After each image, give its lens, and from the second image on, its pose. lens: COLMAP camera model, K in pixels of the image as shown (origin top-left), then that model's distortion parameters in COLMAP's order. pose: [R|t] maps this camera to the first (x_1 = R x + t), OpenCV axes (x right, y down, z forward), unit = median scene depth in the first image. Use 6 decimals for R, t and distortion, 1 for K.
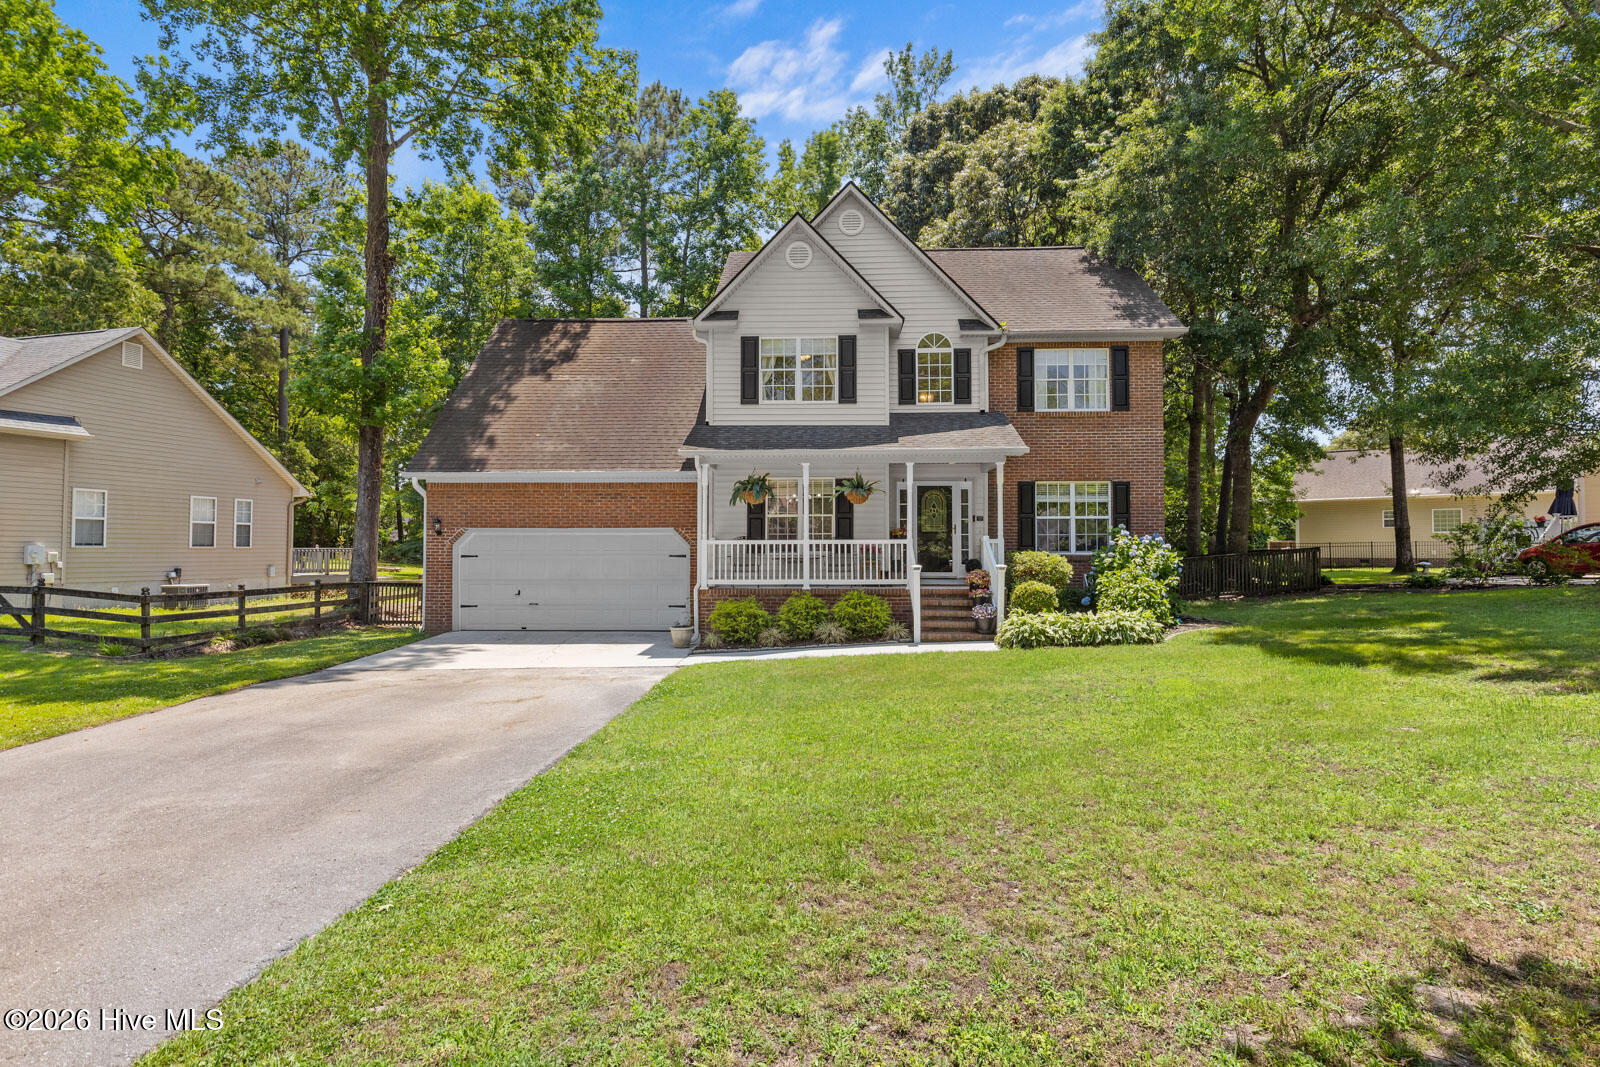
lens RADIAL K [[856.8, 0, 799.7], [0, 856.8, 528.9], [0, 0, 1]] dist [0.004078, 0.000108]
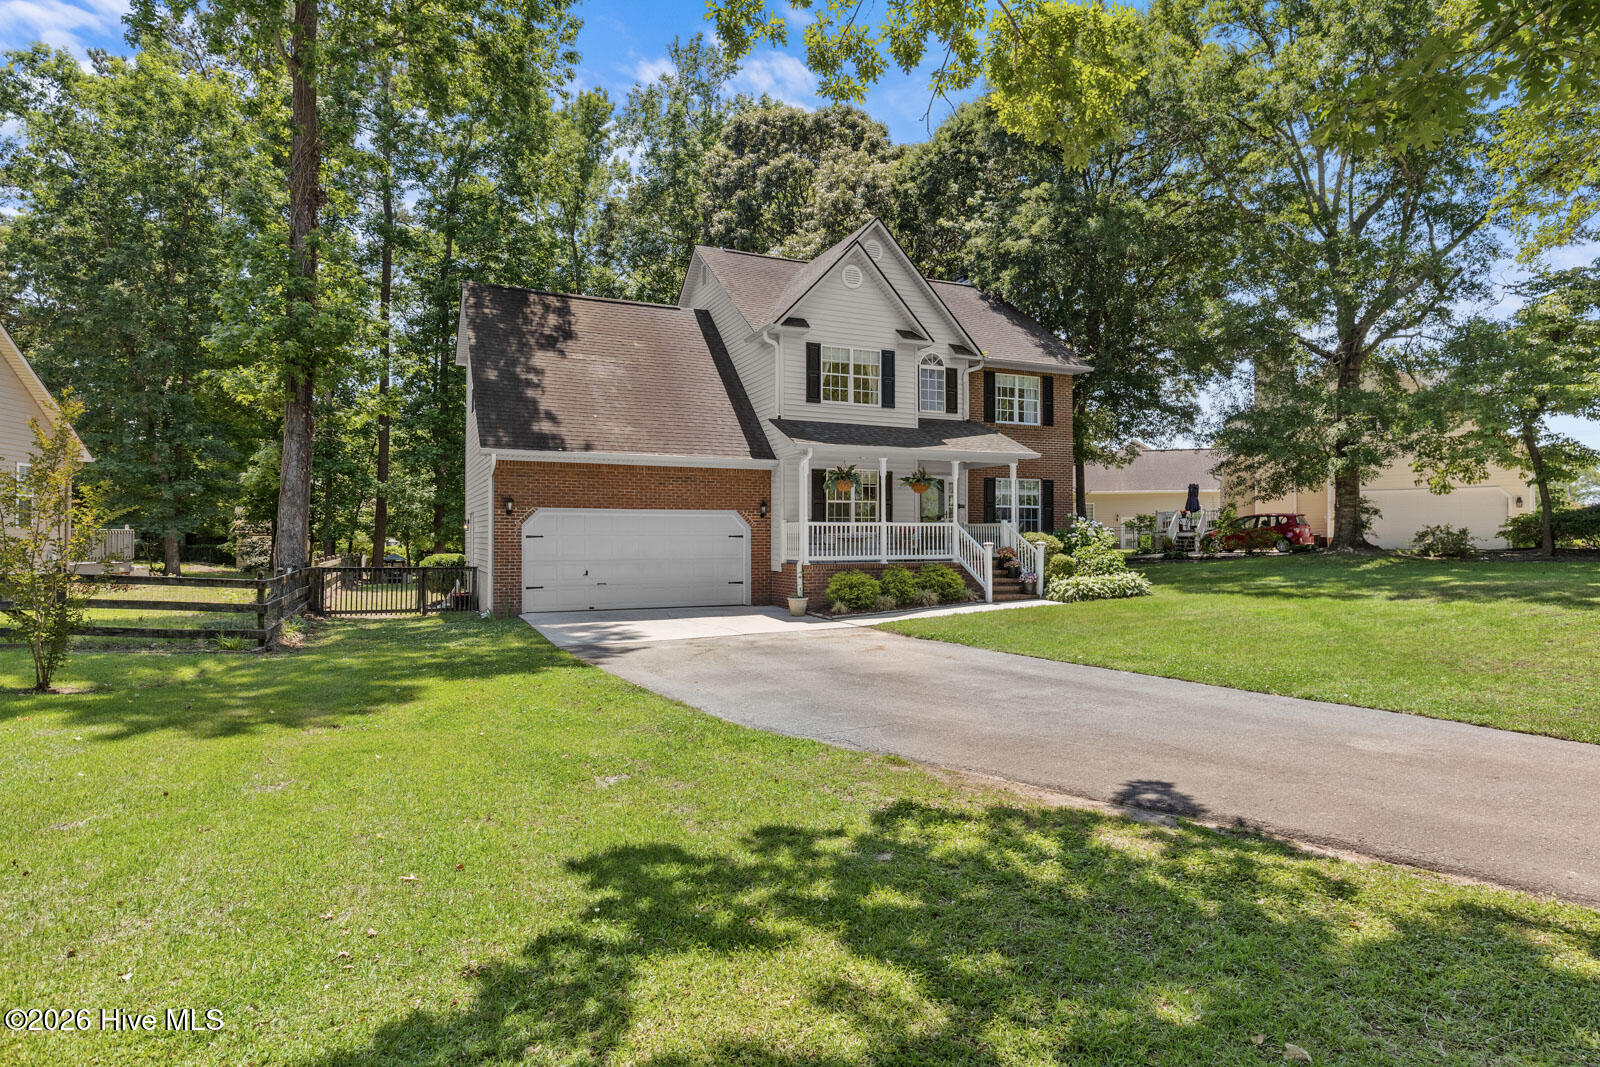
lens RADIAL K [[931.5, 0, 800.5], [0, 931.5, 536.9], [0, 0, 1]] dist [-0.003225, -0.000064]
pose [[0.879670, -0.000135, 0.475584, -0.661475], [-0.013217, 0.999607, 0.024732, 0.002194], [-0.475400, -0.028041, 0.879323, -0.084037]]
